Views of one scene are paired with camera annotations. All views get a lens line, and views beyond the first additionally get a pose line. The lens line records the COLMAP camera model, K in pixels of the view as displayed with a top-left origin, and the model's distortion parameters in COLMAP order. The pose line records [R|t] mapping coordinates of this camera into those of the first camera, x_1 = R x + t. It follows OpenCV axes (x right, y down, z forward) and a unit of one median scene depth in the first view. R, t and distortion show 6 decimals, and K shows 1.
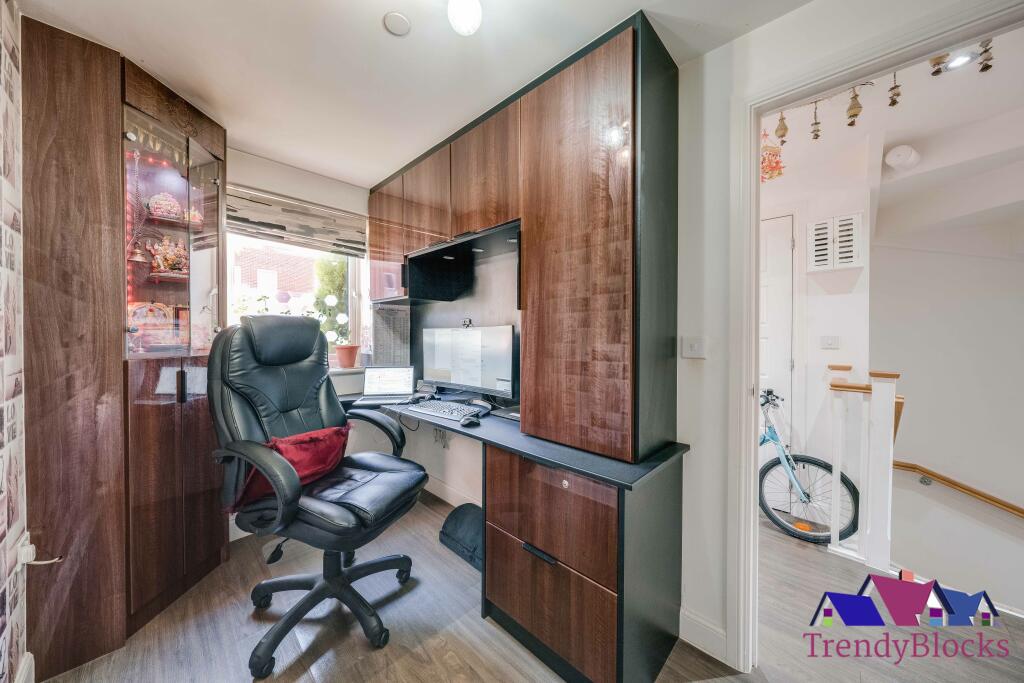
lens RADIAL K [[347.1, 0, 512.1], [0, 347.1, 338.8], [0, 0, 1]] dist [-0.001255, -0.000070]
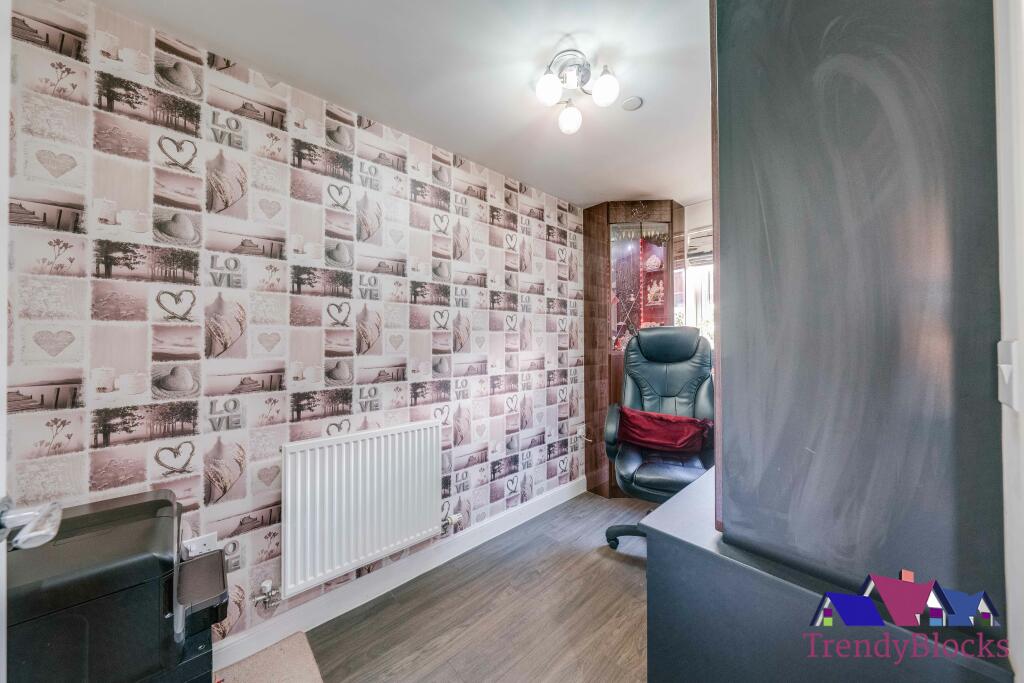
lens RADIAL K [[347.1, 0, 512.1], [0, 347.1, 338.8], [0, 0, 1]] dist [-0.001255, -0.000070]
pose [[-0.050606, -0.012950, -0.998635, 0.896854], [-0.002978, 0.999913, -0.012816, 0.003097], [0.998714, 0.002326, -0.050640, 0.541675]]
